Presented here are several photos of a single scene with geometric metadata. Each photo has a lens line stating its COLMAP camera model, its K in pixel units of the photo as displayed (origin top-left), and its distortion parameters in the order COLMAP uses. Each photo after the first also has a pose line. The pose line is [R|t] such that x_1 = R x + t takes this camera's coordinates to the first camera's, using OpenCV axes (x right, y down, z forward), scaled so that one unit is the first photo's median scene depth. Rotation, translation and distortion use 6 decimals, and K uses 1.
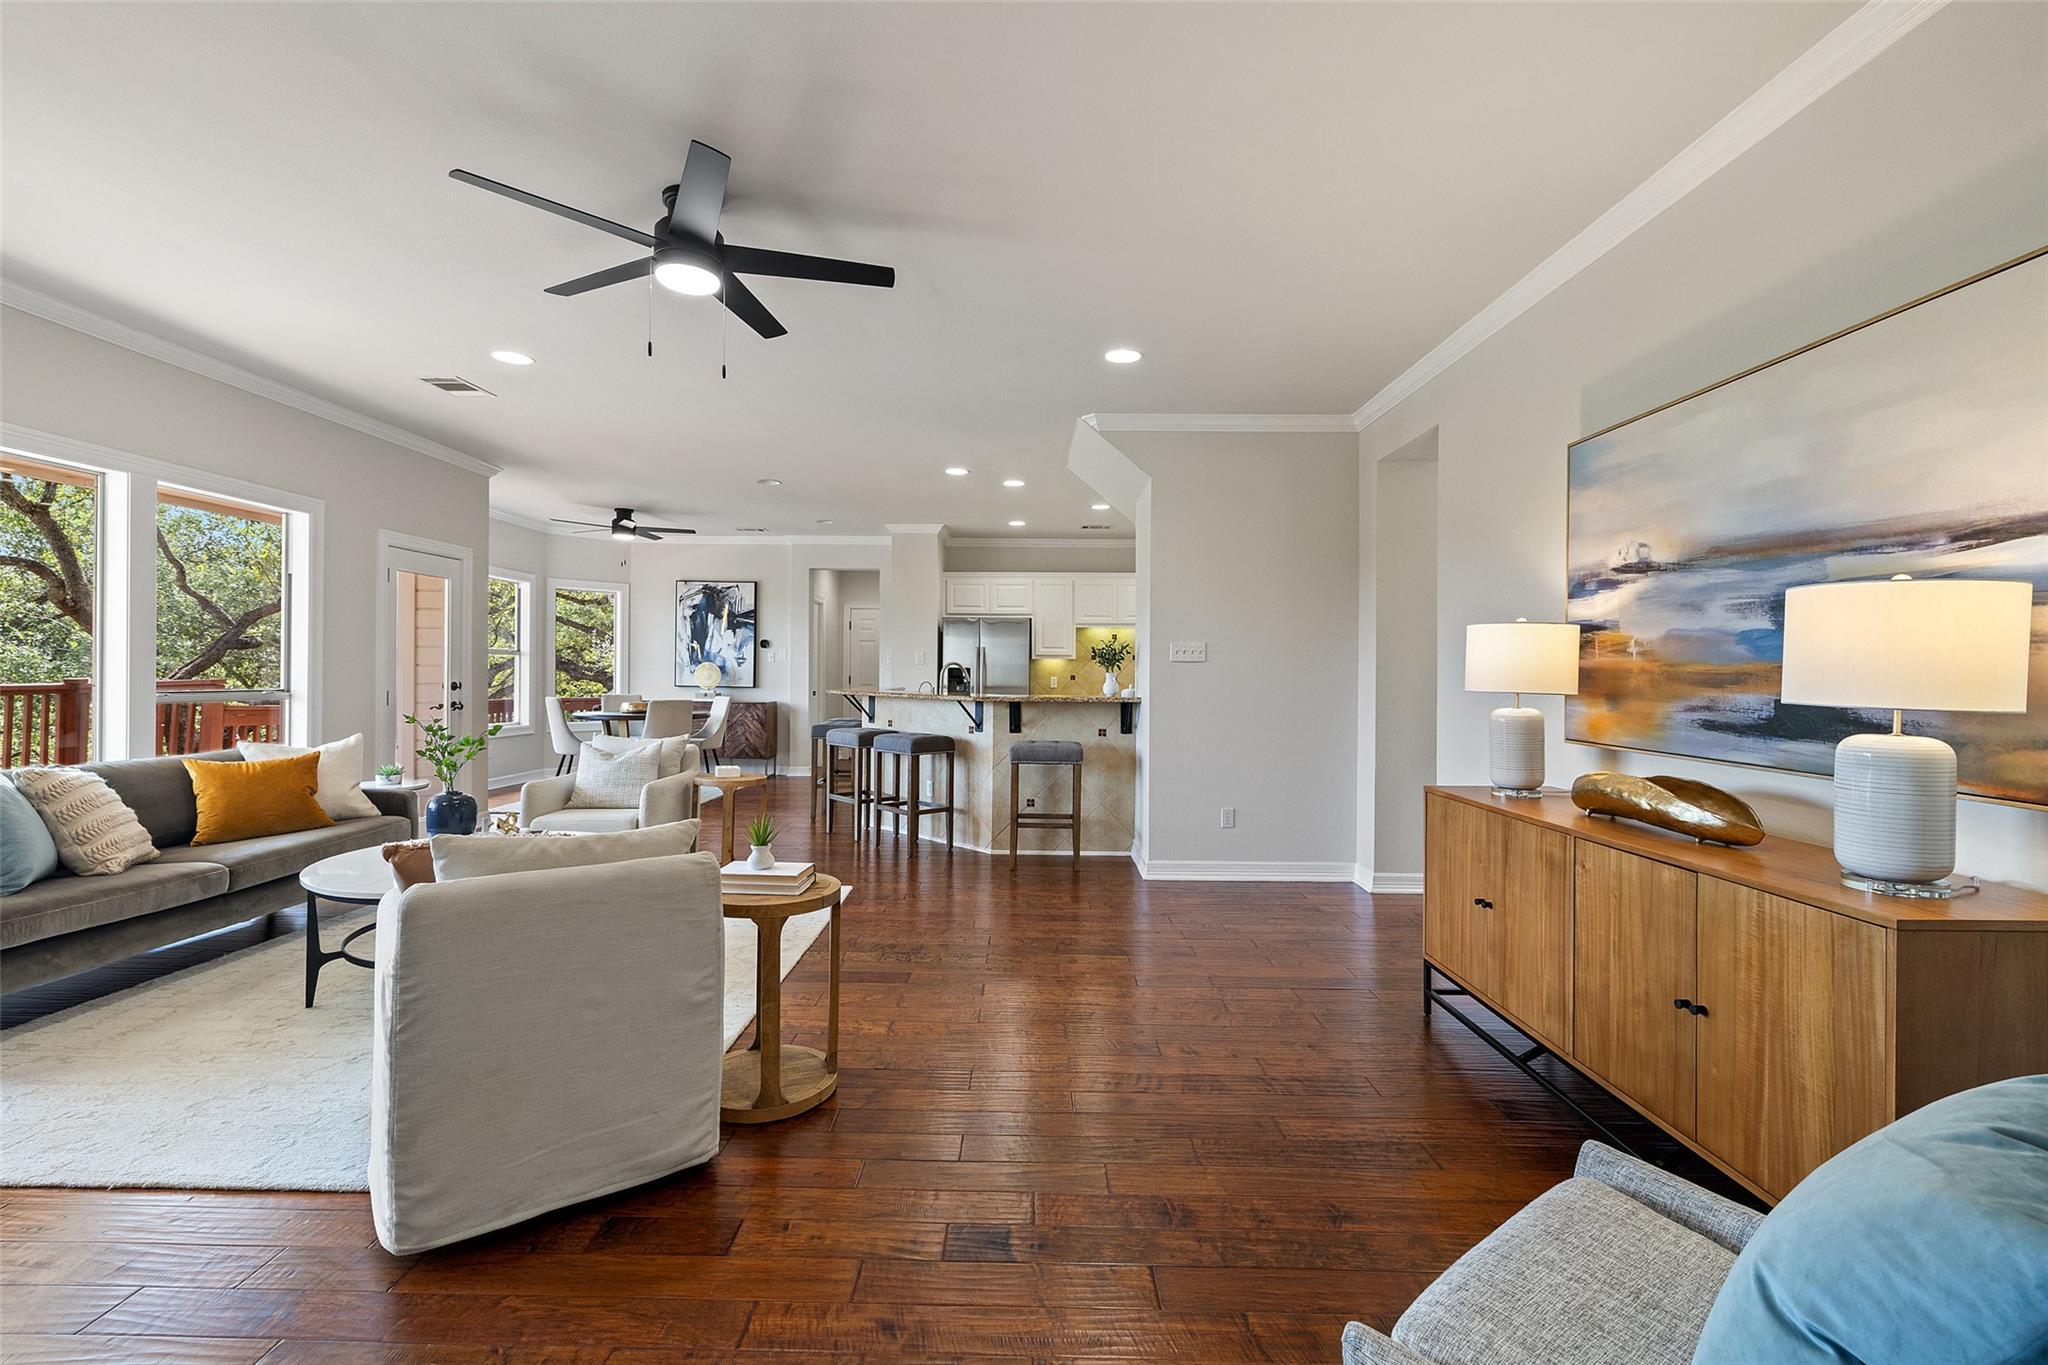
lens RADIAL K [[874.7, 0, 1015.1], [0, 874.7, 674.0], [0, 0, 1]] dist [0.000776, 0.000236]
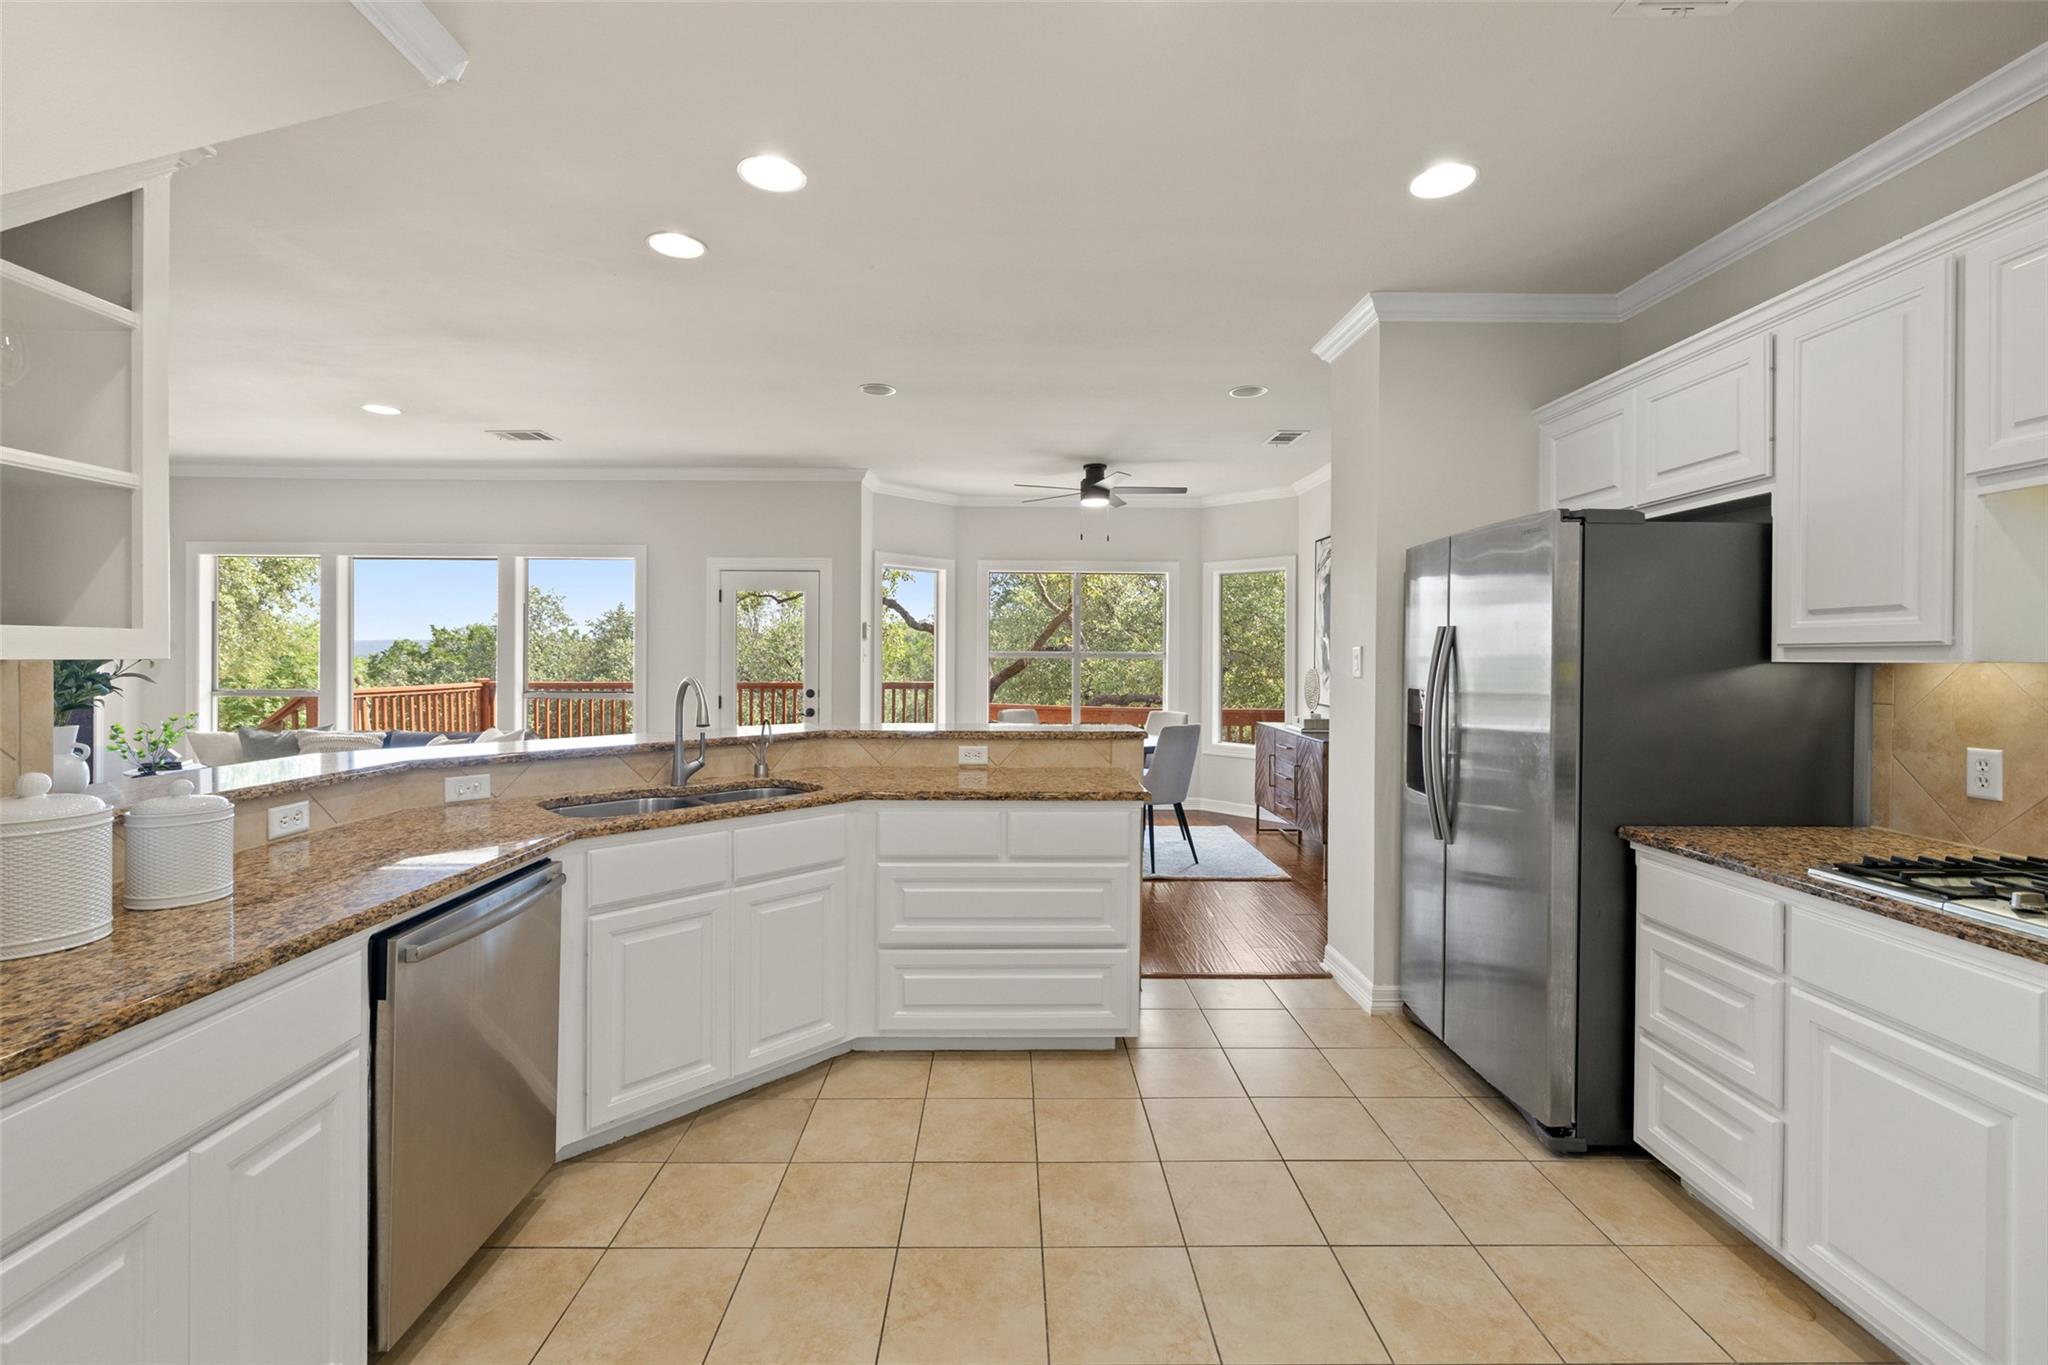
lens RADIAL K [[863.6, 0, 1013.0], [0, 863.6, 683.5], [0, 0, 1]] dist [0.004331, 0.000303]
pose [[0.029163, 0.029659, -0.999135, 0.523360], [-0.002846, 0.999558, 0.029589, -0.037878], [0.999571, 0.001981, 0.029235, 1.615850]]
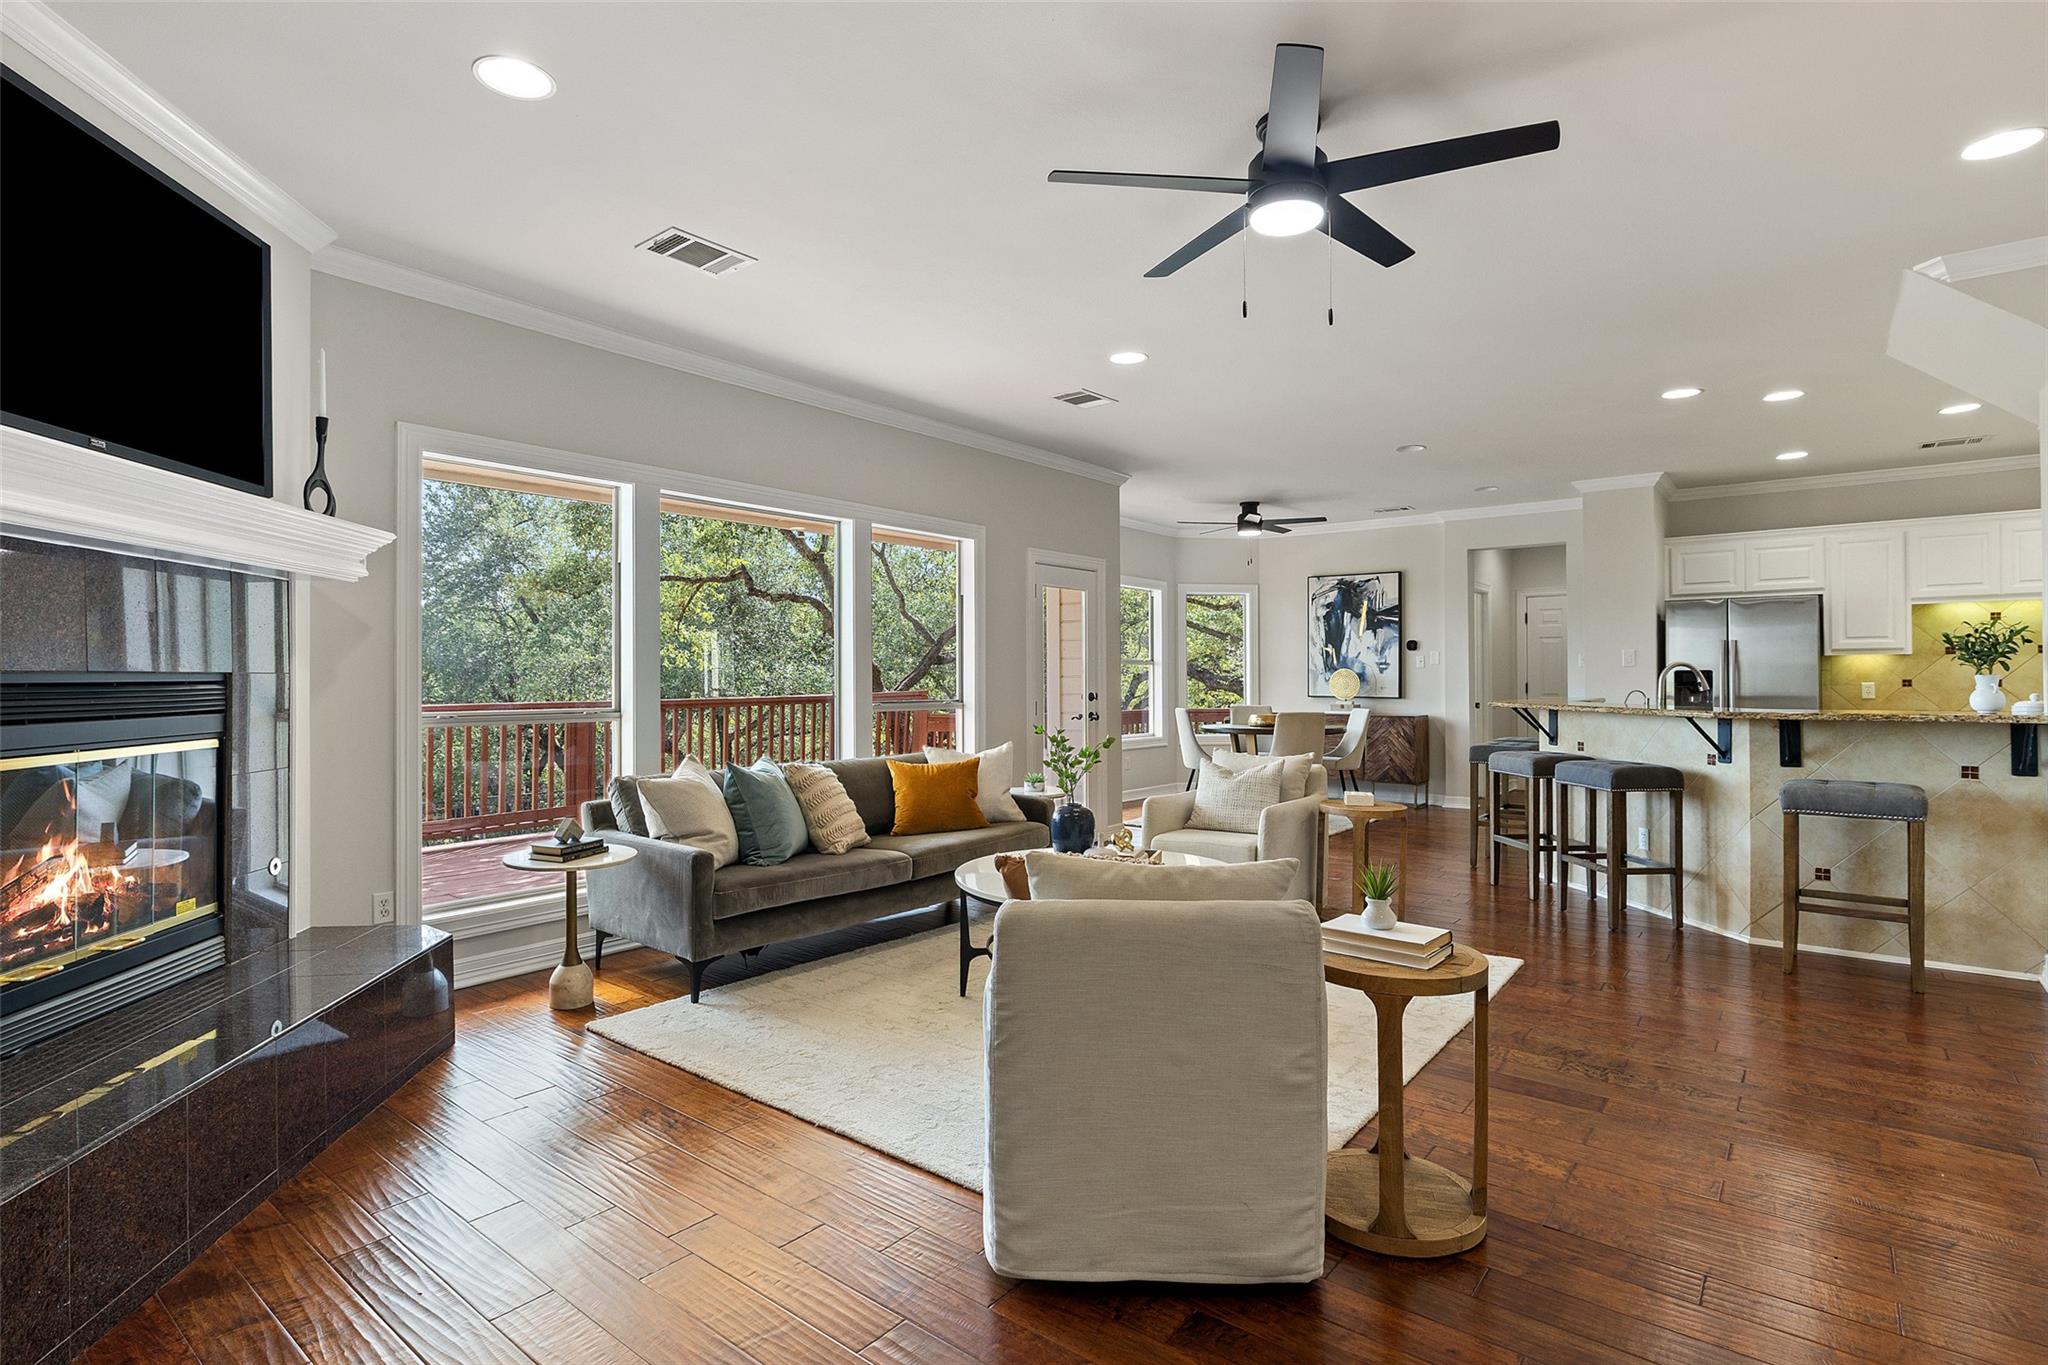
lens RADIAL K [[1006.3, 0, 1020.6], [0, 1006.3, 673.0], [0, 0, 1]] dist [-0.002009, 0.001629]
pose [[0.790627, -0.014688, -0.612122, 0.007667], [0.009138, 0.999884, -0.012189, -0.000185], [0.612230, 0.004044, 0.790669, 0.043115]]
